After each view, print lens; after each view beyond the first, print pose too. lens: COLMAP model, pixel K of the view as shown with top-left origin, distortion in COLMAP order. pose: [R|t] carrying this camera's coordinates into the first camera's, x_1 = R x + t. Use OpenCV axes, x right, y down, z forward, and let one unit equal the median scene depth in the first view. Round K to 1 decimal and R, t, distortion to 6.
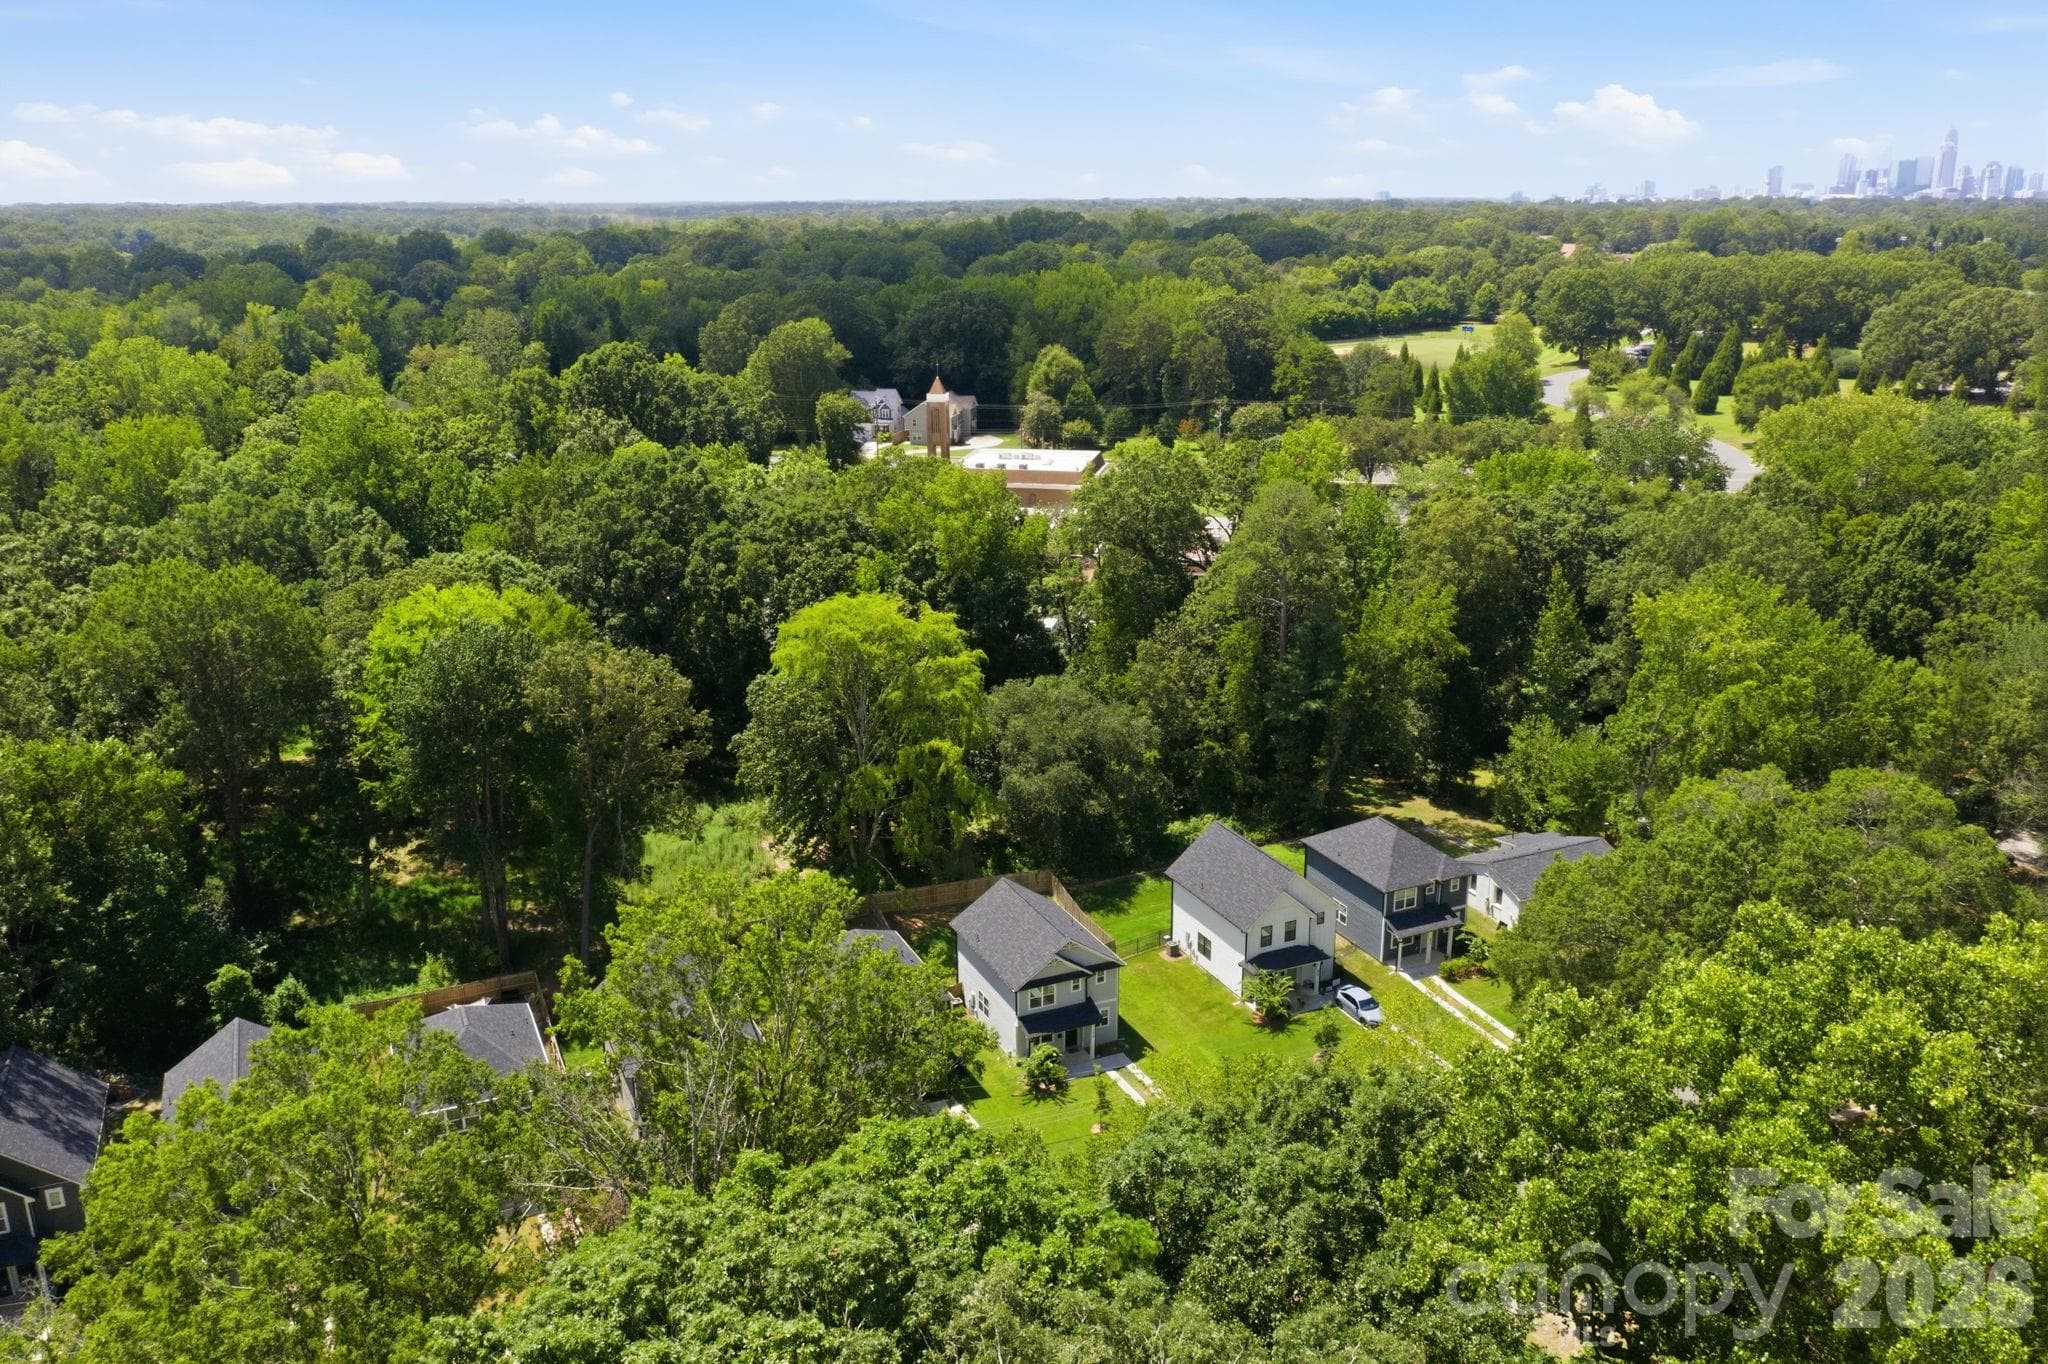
lens RADIAL K [[1615.0, 0, 1024.0], [0, 1615.0, 682.0], [0, 0, 1]] dist [-0.013135, -0.012362]
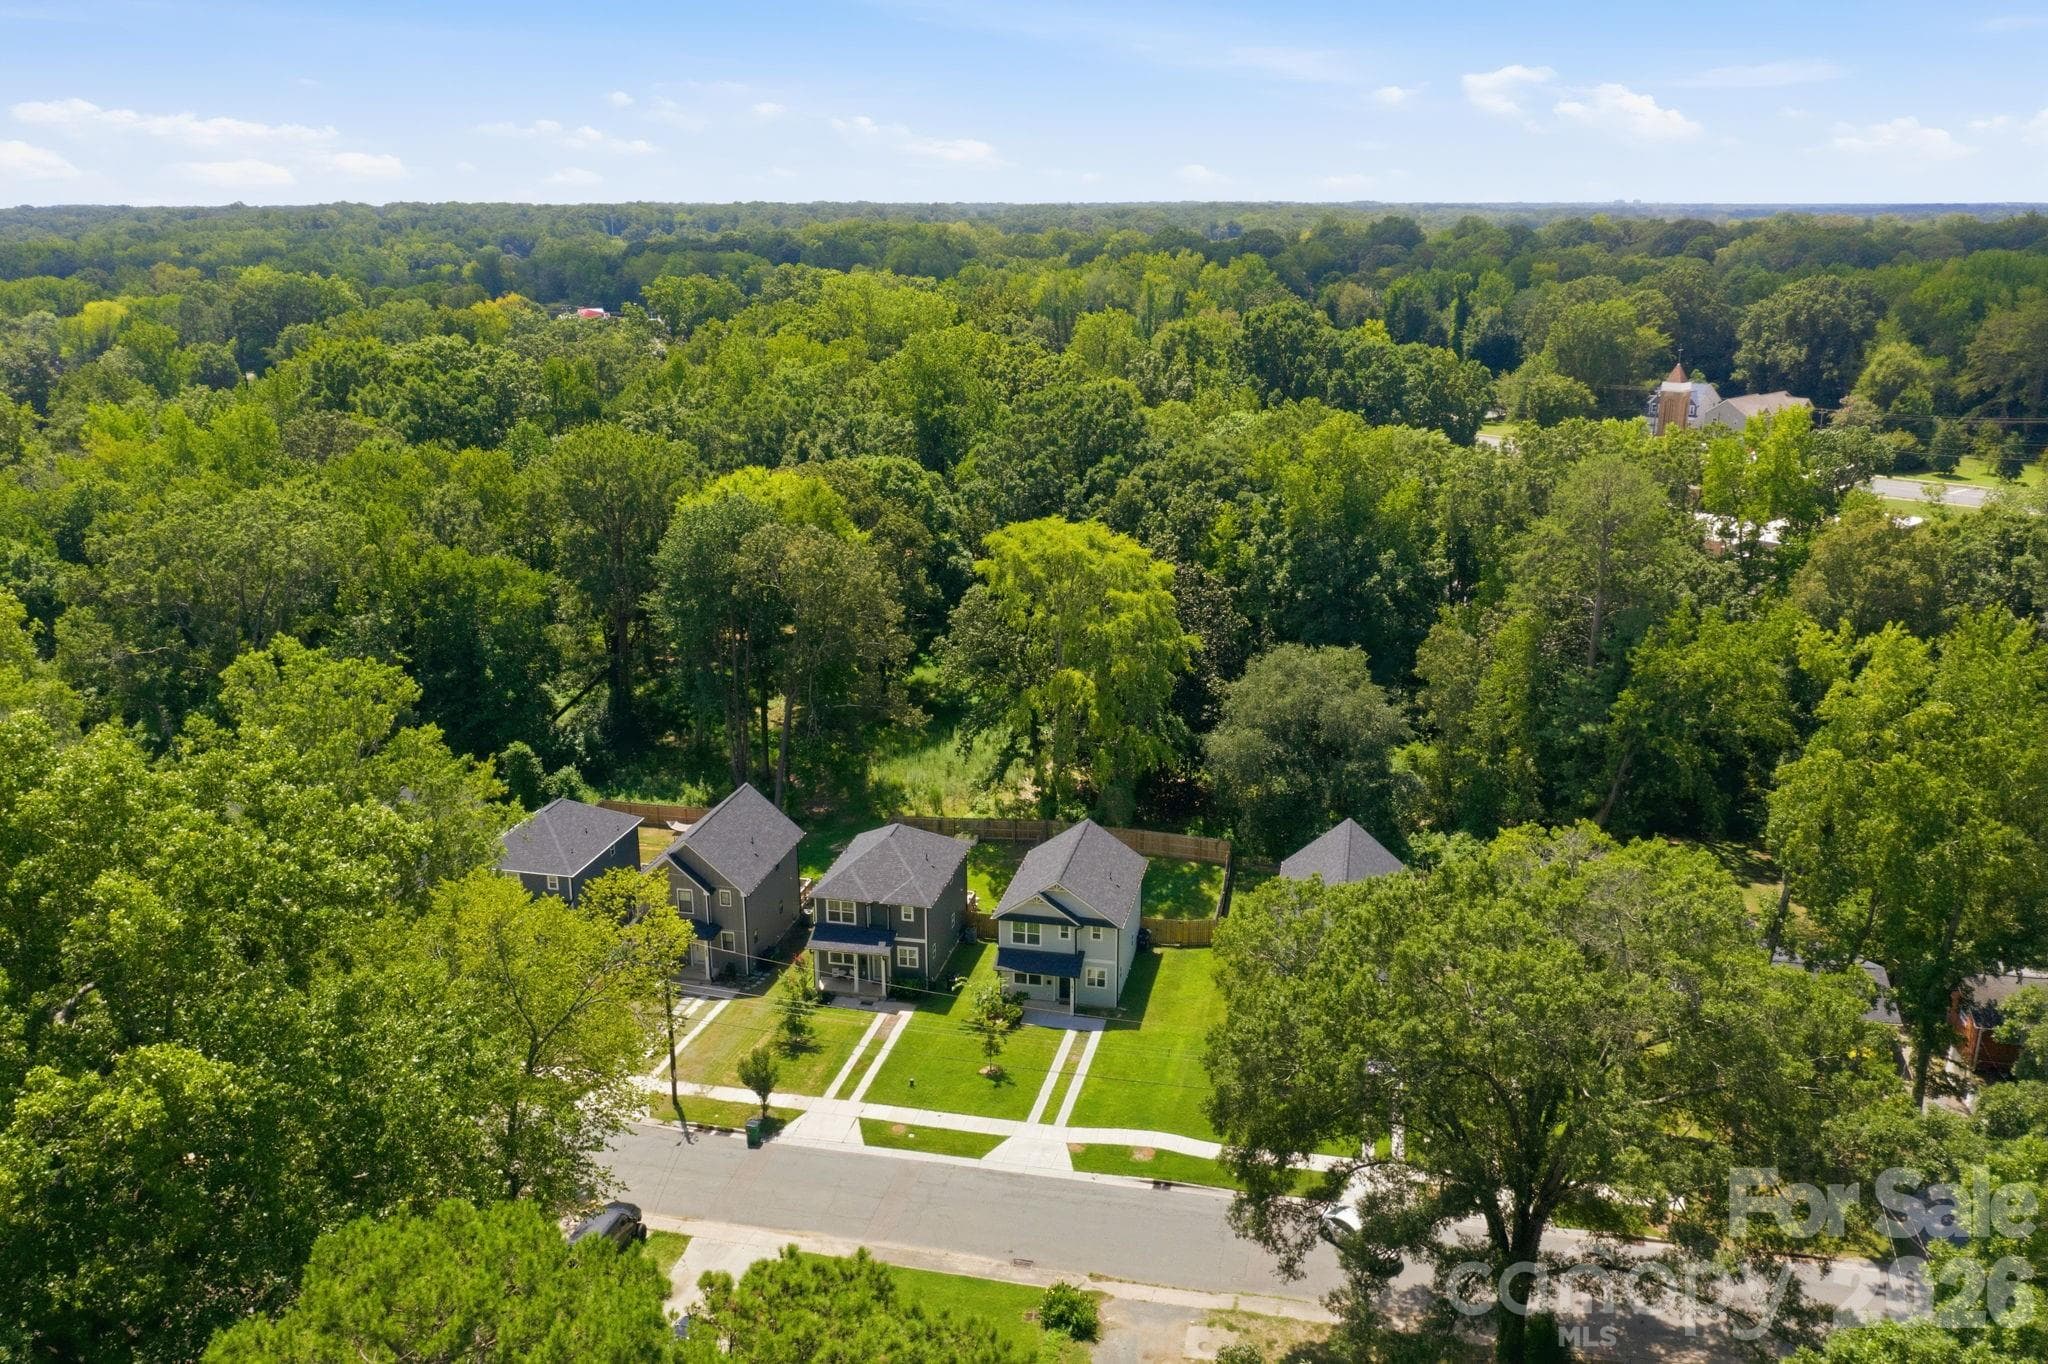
lens RADIAL K [[1615.0, 0, 1024.0], [0, 1615.0, 682.0], [0, 0, 1]] dist [-0.013135, -0.012362]
pose [[0.798249, 0.169254, -0.578058, 0.435025], [-0.170002, 0.983998, 0.053355, -0.003551], [0.577839, 0.055681, 0.814249, 0.165147]]
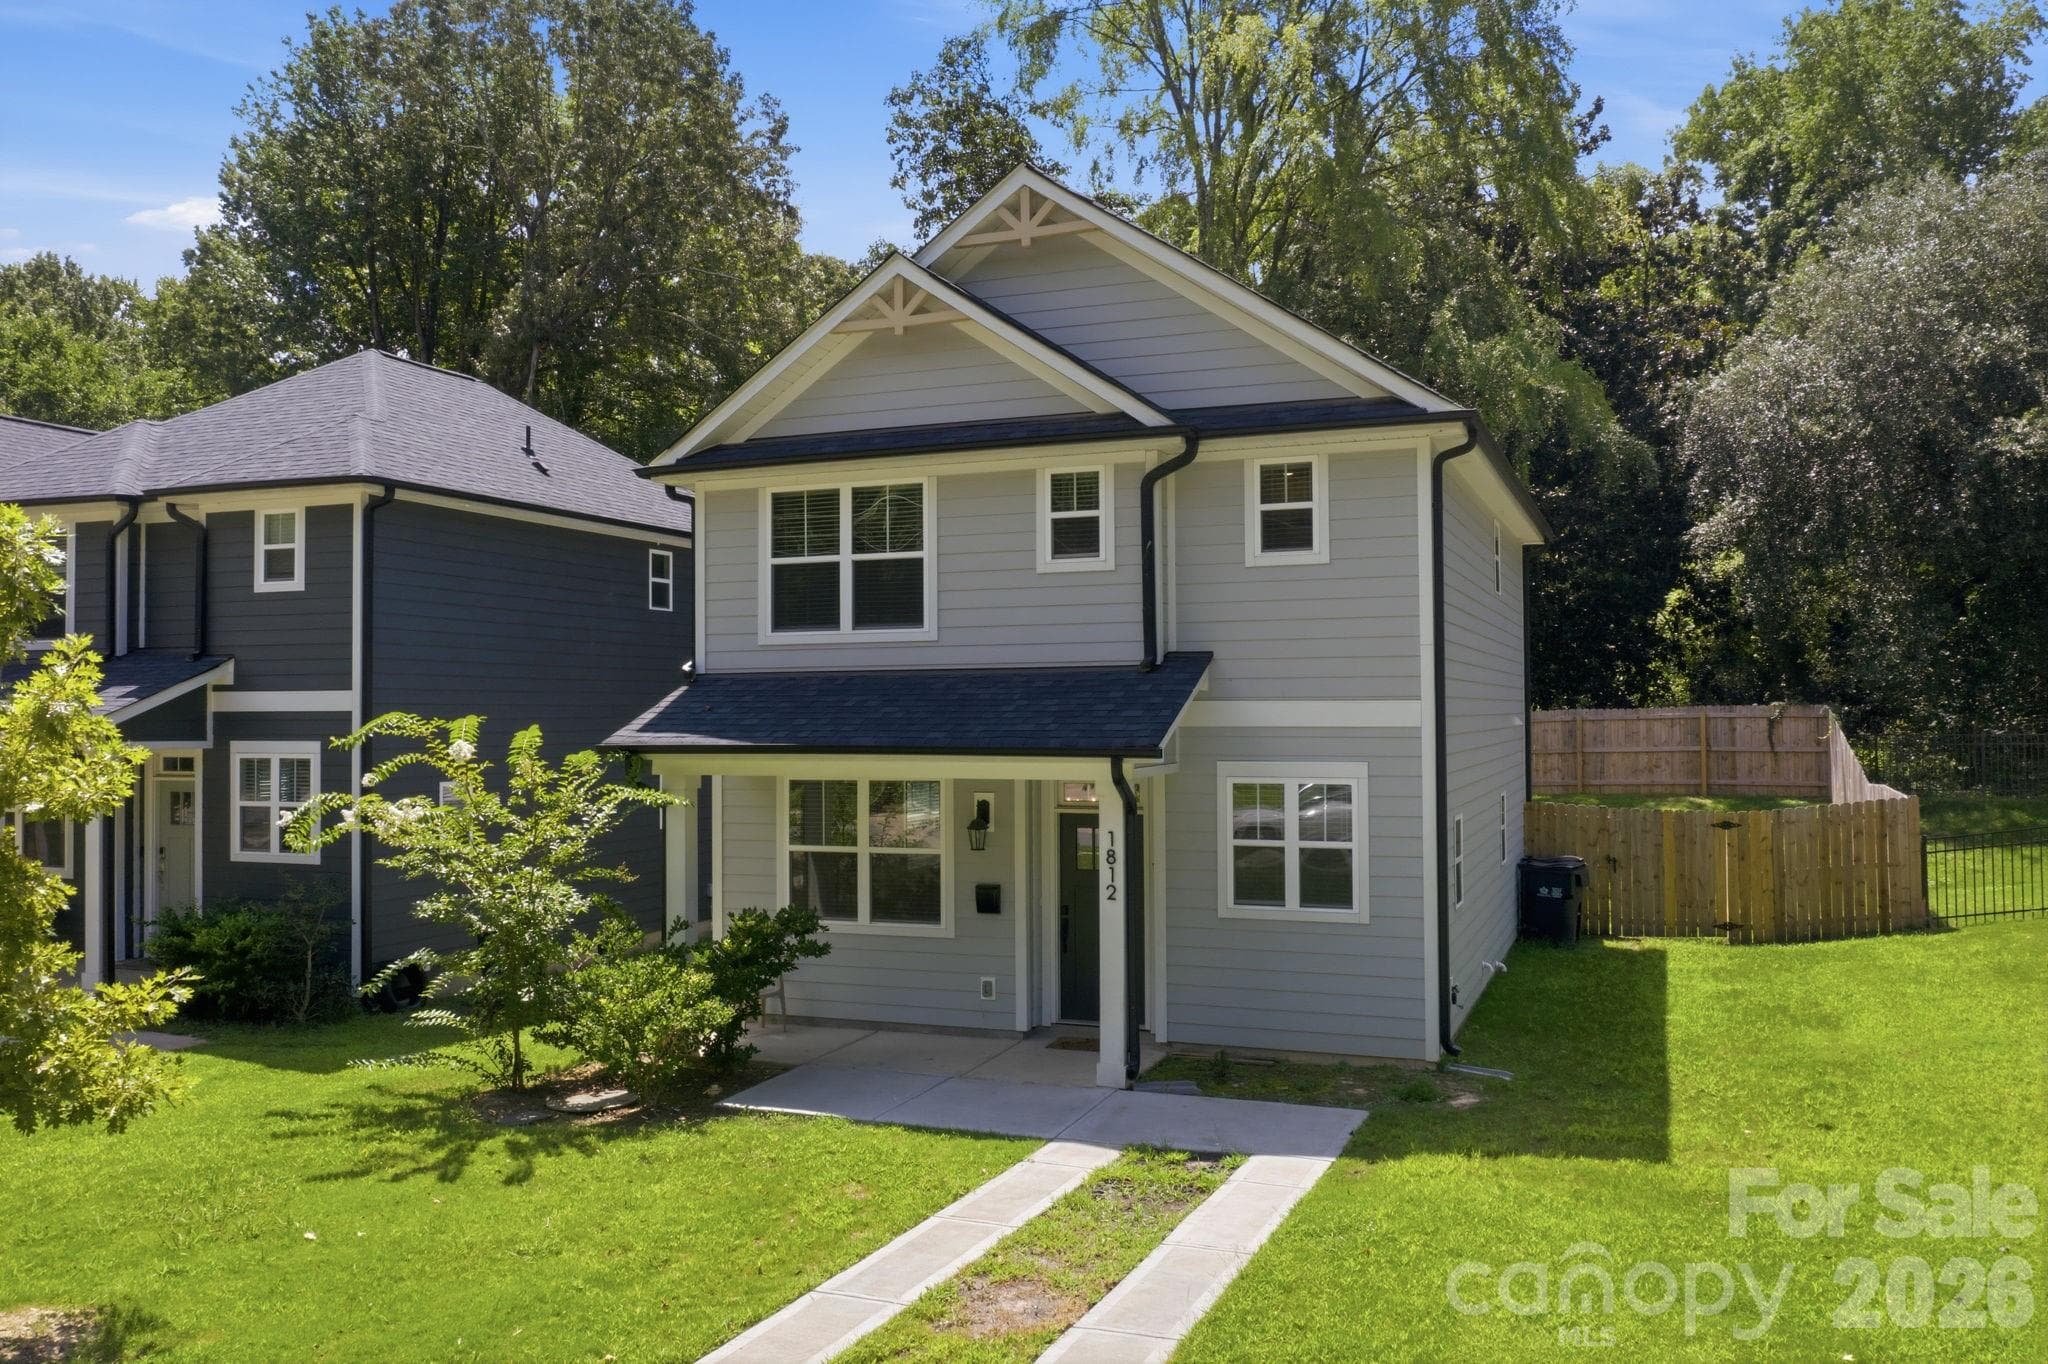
lens RADIAL K [[1615.0, 0, 1024.0], [0, 1615.0, 682.0], [0, 0, 1]] dist [-0.013135, -0.012362]
pose [[0.691874, -0.019209, -0.721763, 0.108023], [-0.202532, 0.954349, -0.219544, 0.189287], [0.693030, 0.298077, 0.656399, 0.732798]]
